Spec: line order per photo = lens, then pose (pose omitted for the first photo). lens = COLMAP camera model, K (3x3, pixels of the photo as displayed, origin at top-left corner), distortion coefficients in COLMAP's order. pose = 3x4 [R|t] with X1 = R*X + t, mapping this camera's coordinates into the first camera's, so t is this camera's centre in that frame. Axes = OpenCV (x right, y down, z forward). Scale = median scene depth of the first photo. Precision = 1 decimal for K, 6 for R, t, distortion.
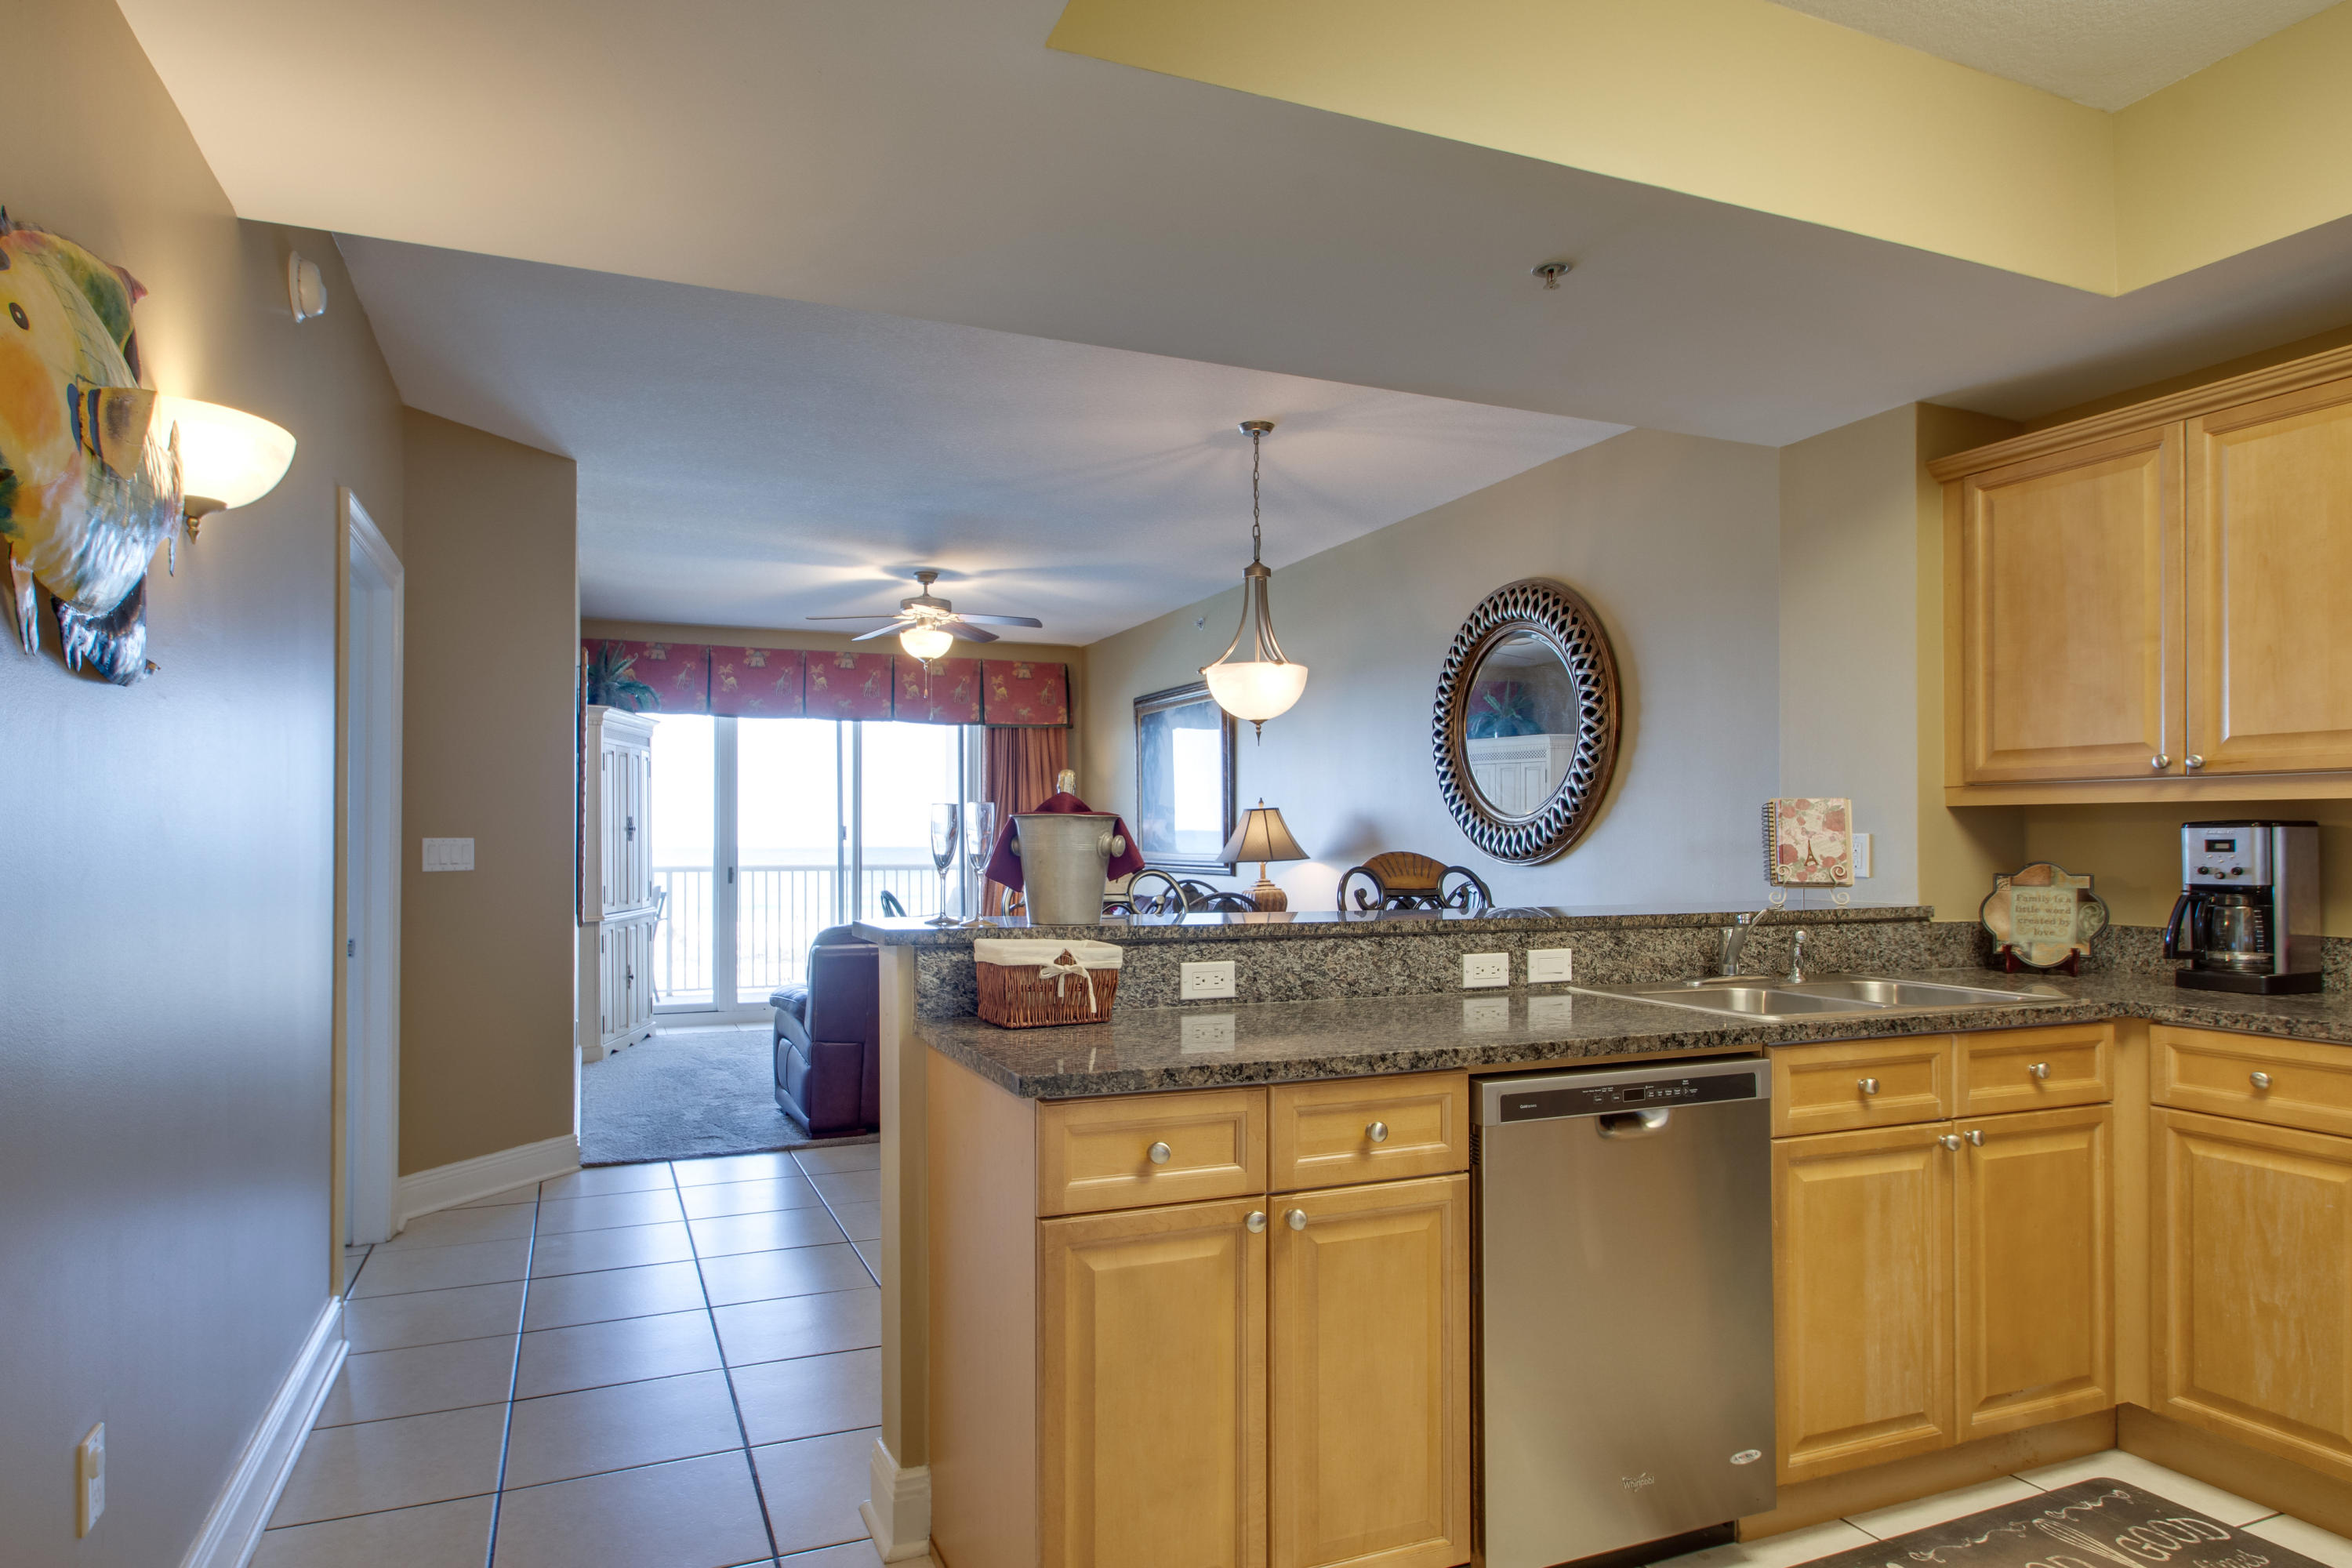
lens RADIAL K [[1342.4, 0, 1154.1], [0, 1342.4, 821.9], [0, 0, 1]] dist [0.002541, -0.000505]
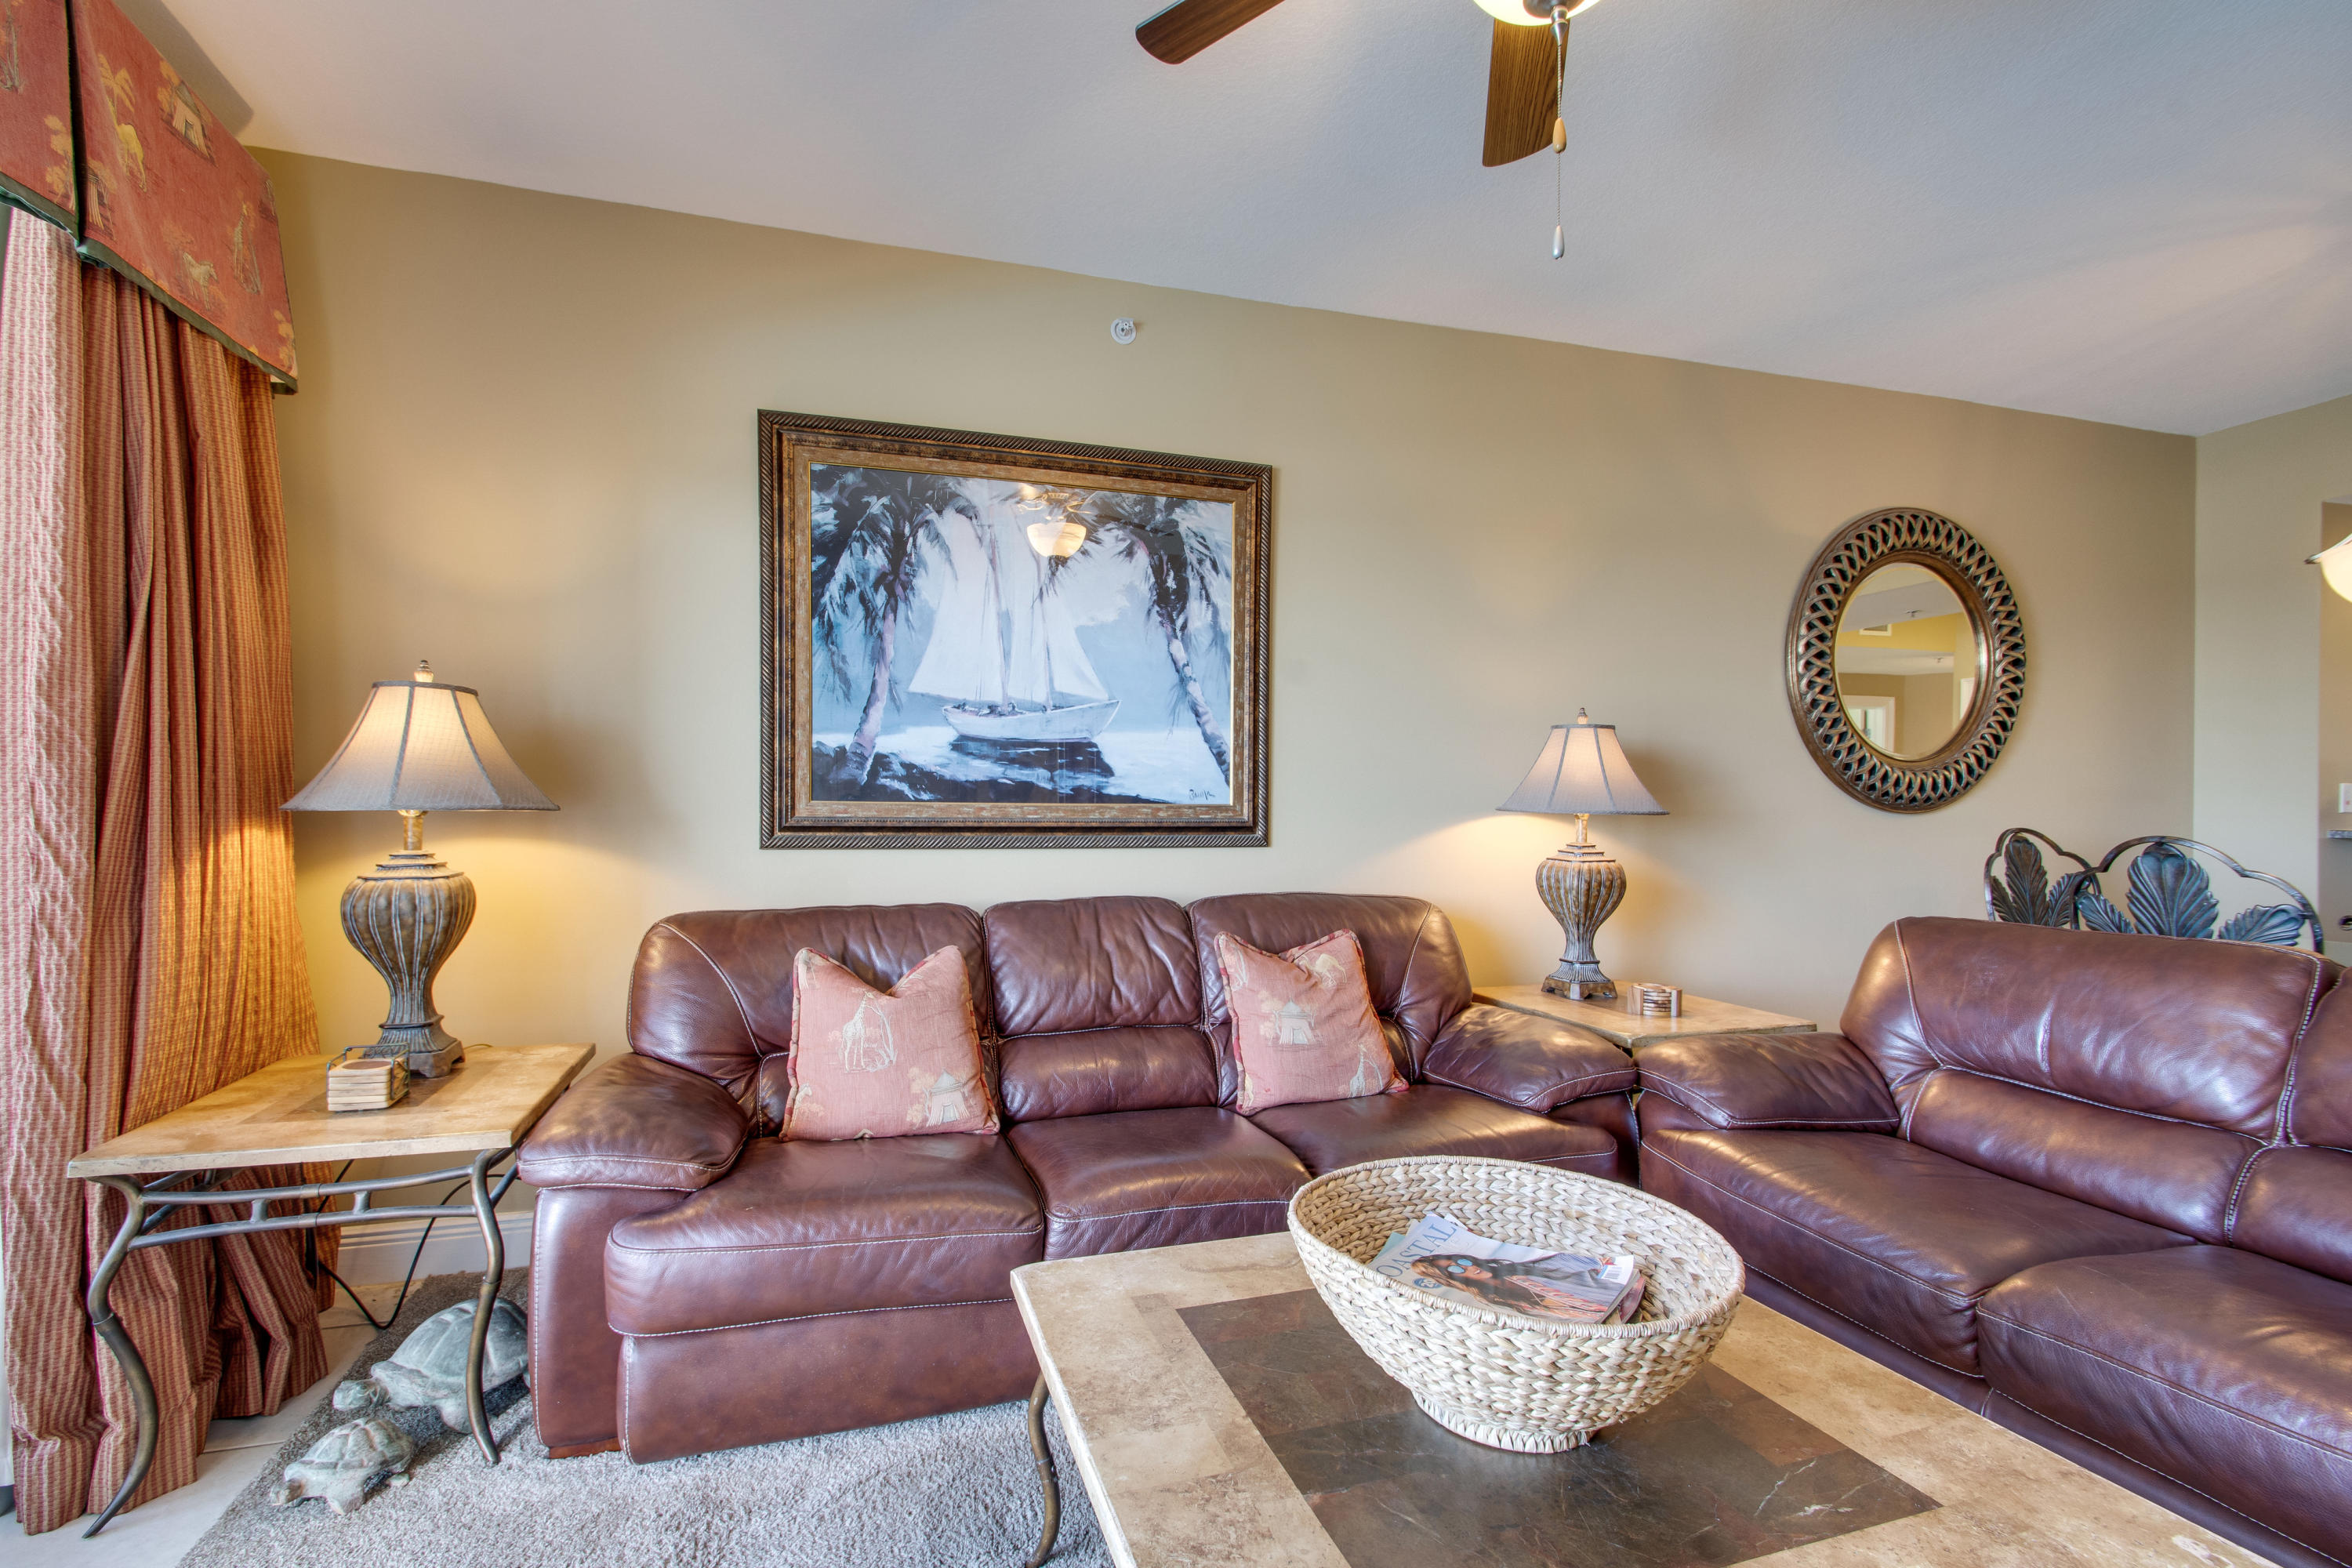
lens RADIAL K [[1057.1, 0, 1163.2], [0, 1057.1, 810.8], [0, 0, 1]] dist [0.011140, -0.001276]
pose [[0.109992, -0.008019, 0.993900, -0.828442], [-0.018134, 0.999785, 0.010073, 0.052583], [-0.993767, -0.019132, 0.109823, 2.268058]]
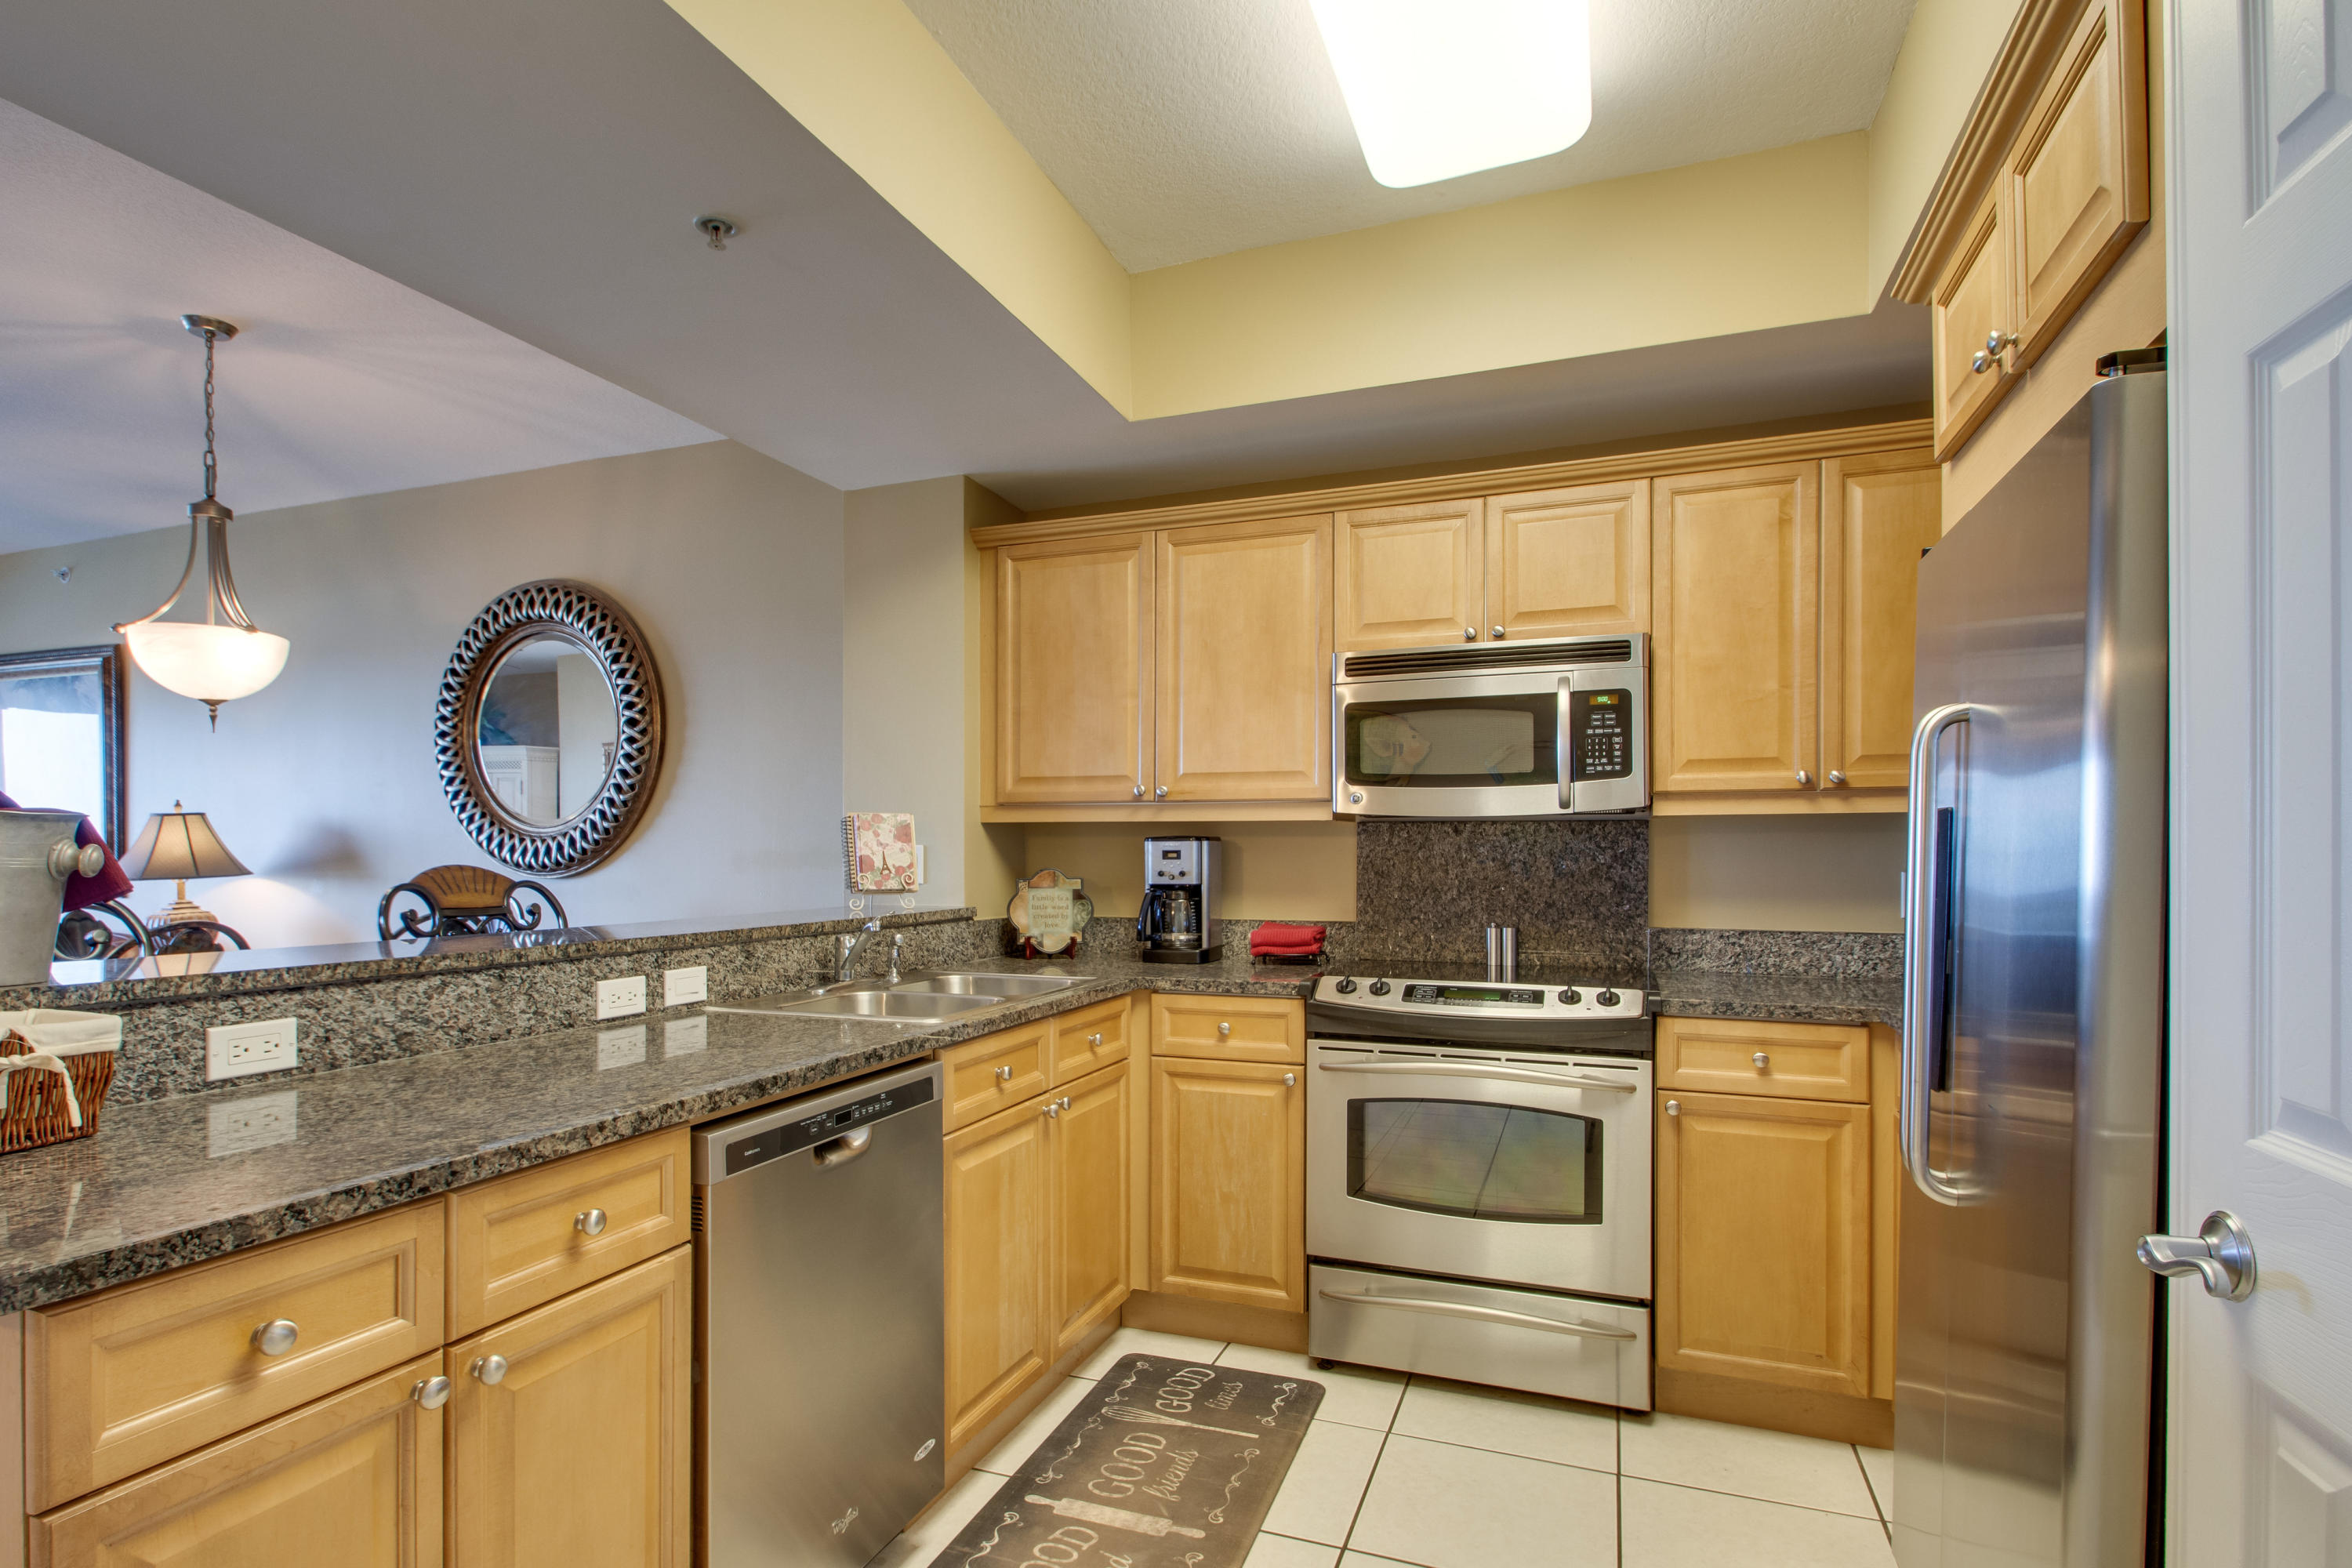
lens RADIAL K [[1185.8, 0, 1143.5], [0, 1185.8, 852.8], [0, 0, 1]] dist [0.010087, -0.004701]
pose [[0.695788, -0.002047, 0.718244, -0.063659], [-0.008365, 0.999905, 0.010953, 0.002446], [-0.718198, -0.013629, 0.695705, 0.166321]]
